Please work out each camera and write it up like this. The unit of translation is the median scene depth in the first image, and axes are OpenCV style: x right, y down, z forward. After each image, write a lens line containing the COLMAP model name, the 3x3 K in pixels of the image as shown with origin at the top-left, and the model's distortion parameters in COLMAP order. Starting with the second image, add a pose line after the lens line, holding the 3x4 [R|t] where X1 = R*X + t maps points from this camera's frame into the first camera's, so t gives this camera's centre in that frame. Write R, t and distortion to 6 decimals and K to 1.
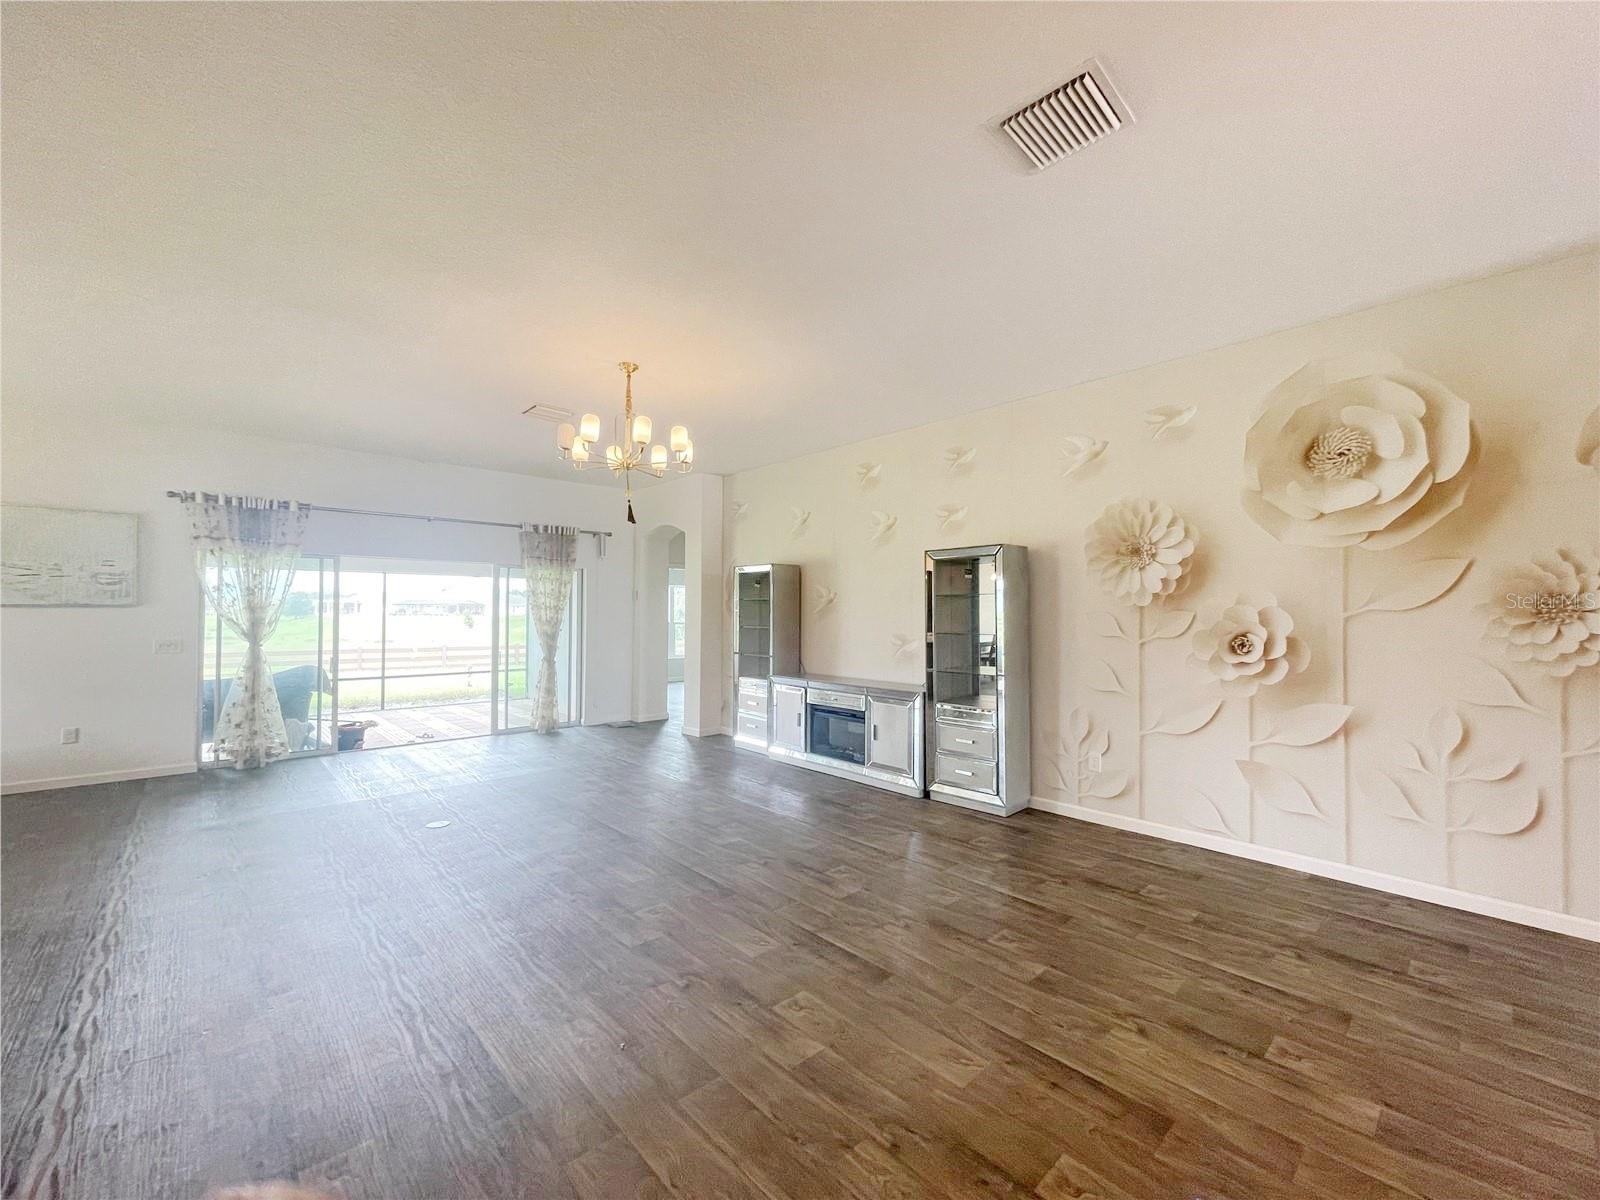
lens RADIAL K [[645.7, 0, 797.3], [0, 645.7, 603.6], [0, 0, 1]] dist [-0.000929, 0.000247]
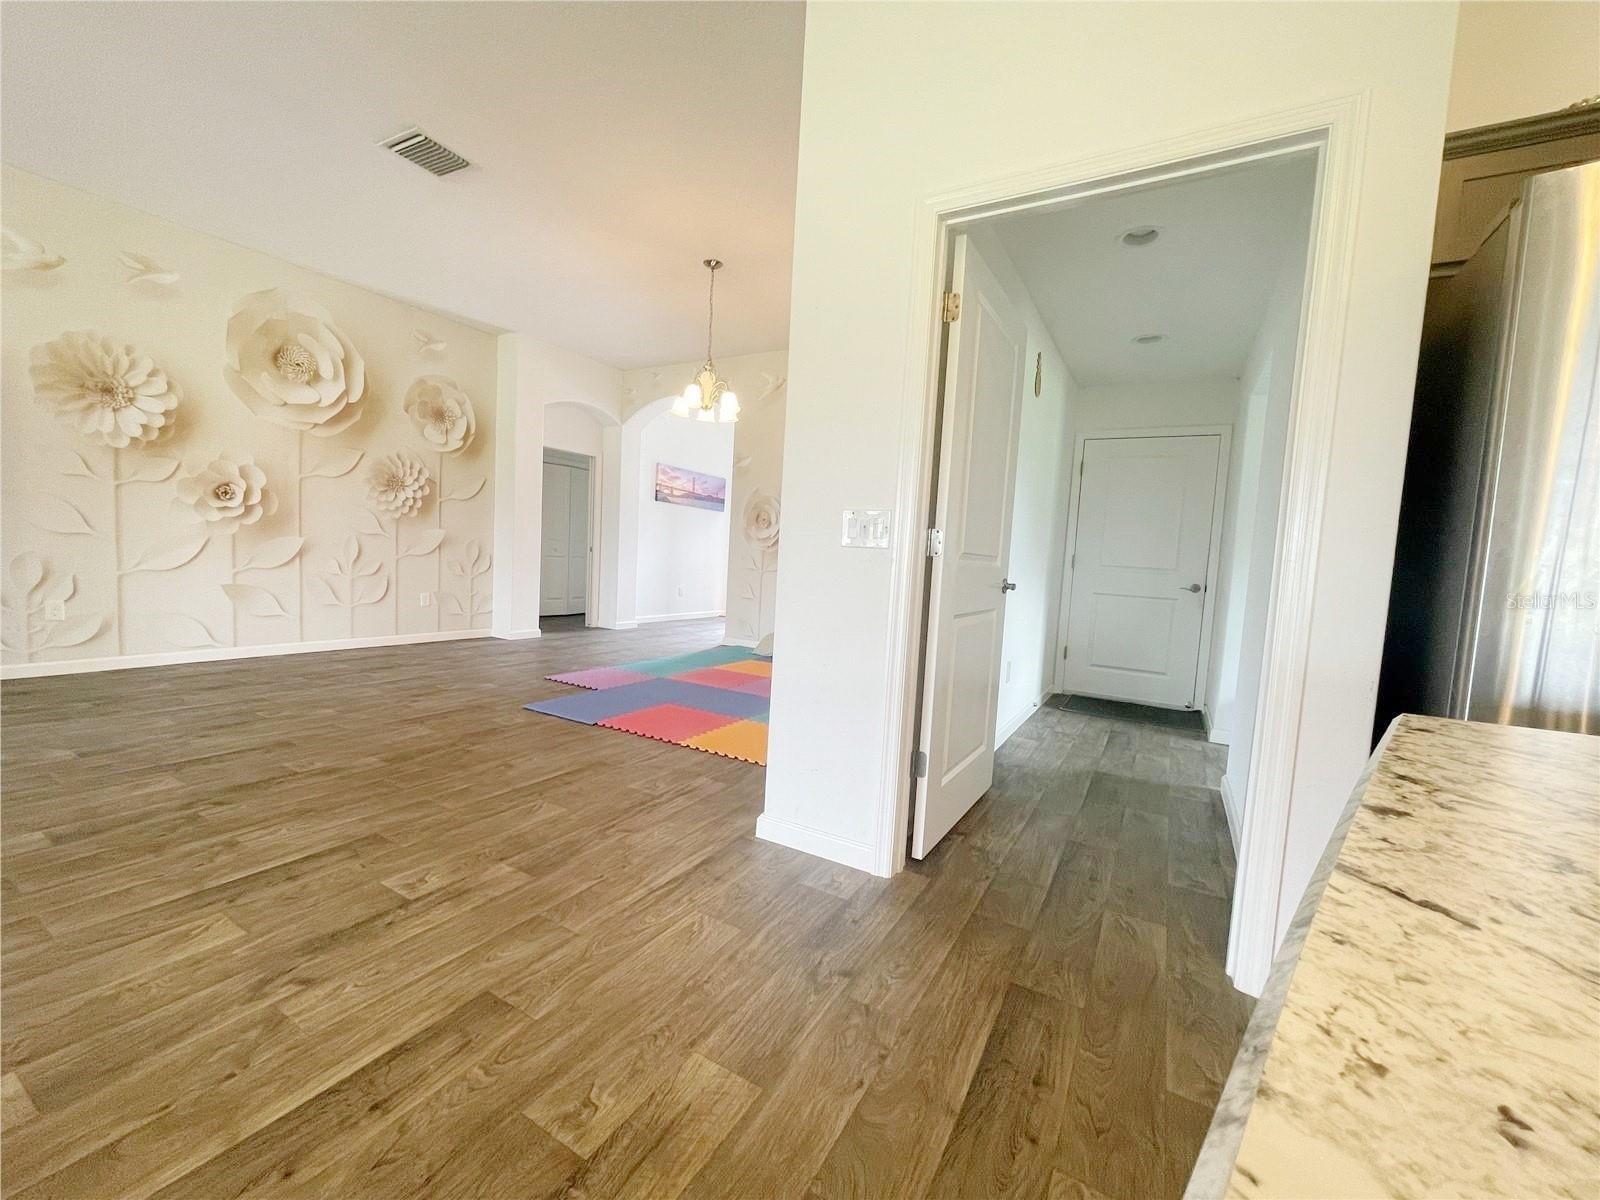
lens RADIAL K [[645.7, 0, 797.3], [0, 645.7, 603.6], [0, 0, 1]] dist [-0.000929, 0.000247]
pose [[-0.296054, -0.095941, 0.950341, -0.843486], [-0.074484, 0.994232, 0.077169, 0.098579], [-0.952263, -0.047939, -0.301493, 0.310084]]
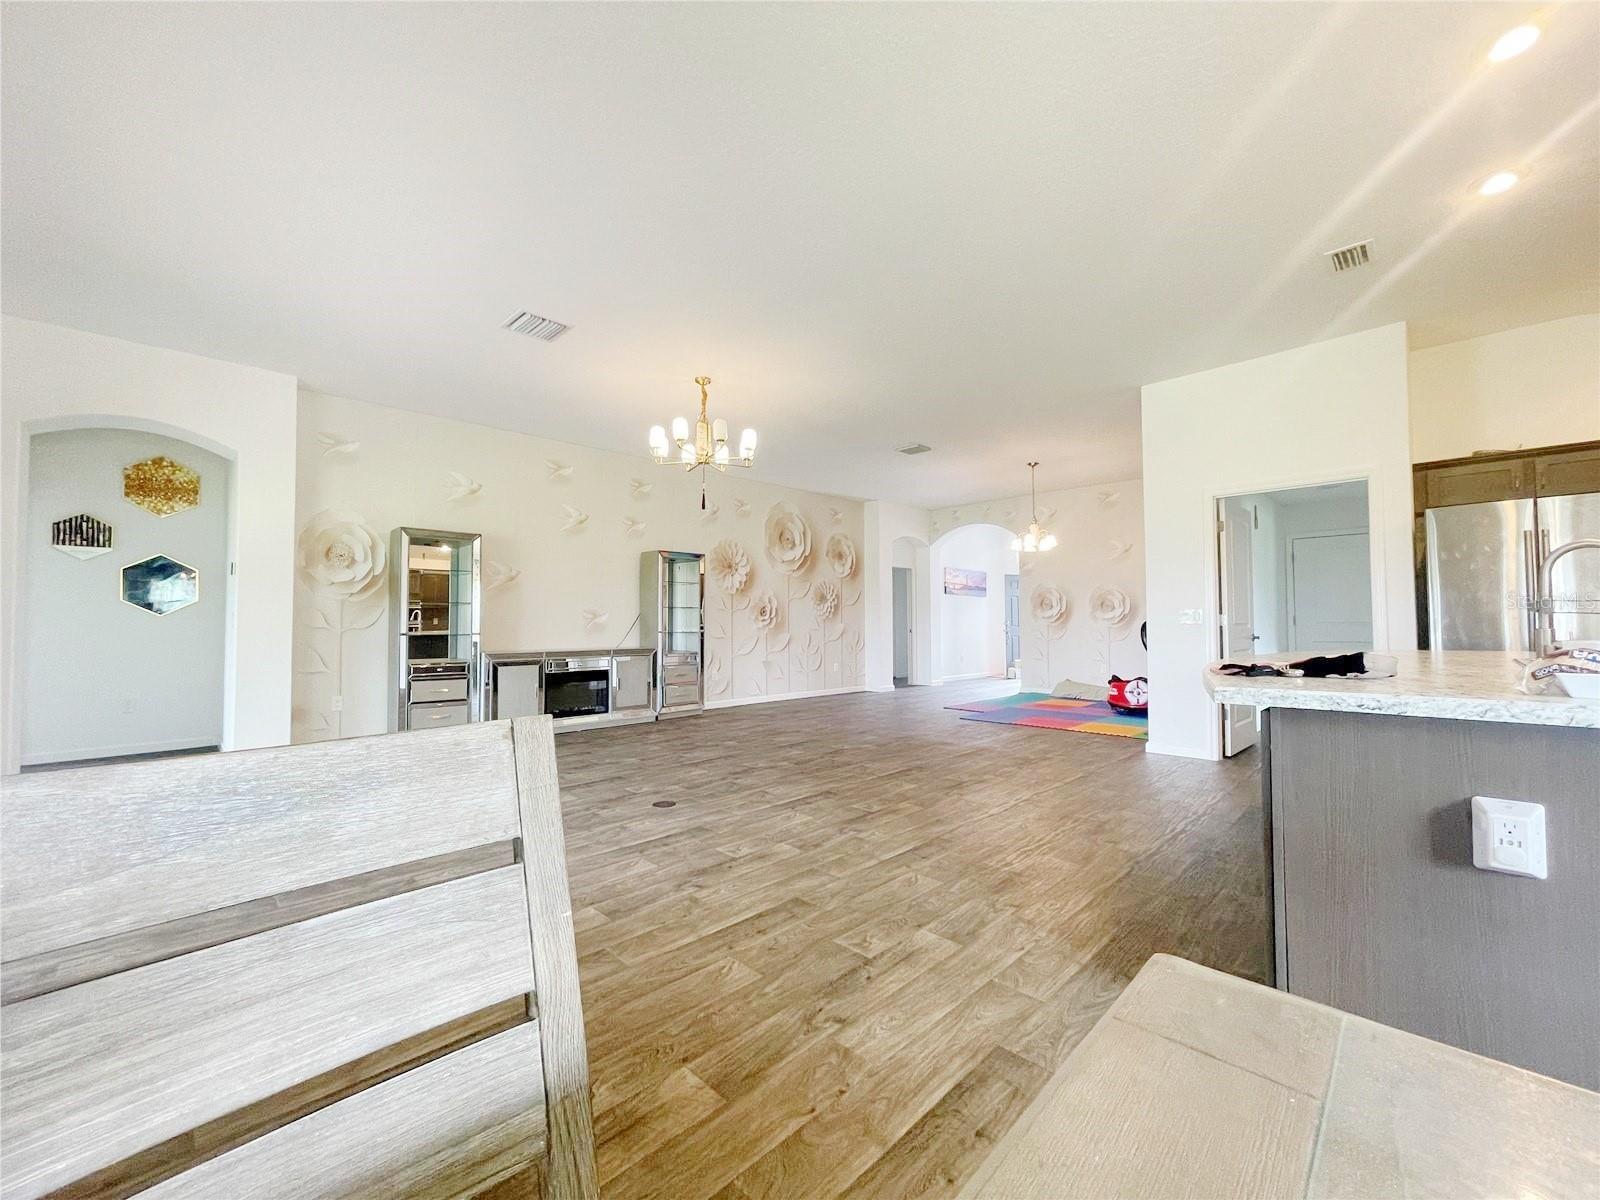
lens RADIAL K [[645.7, 0, 797.3], [0, 645.7, 603.6], [0, 0, 1]] dist [-0.000929, 0.000247]
pose [[-0.038896, 0.026006, 0.998905, -1.650026], [-0.014430, 0.999542, -0.026584, 0.094190], [-0.999139, -0.015449, -0.038503, 0.965139]]
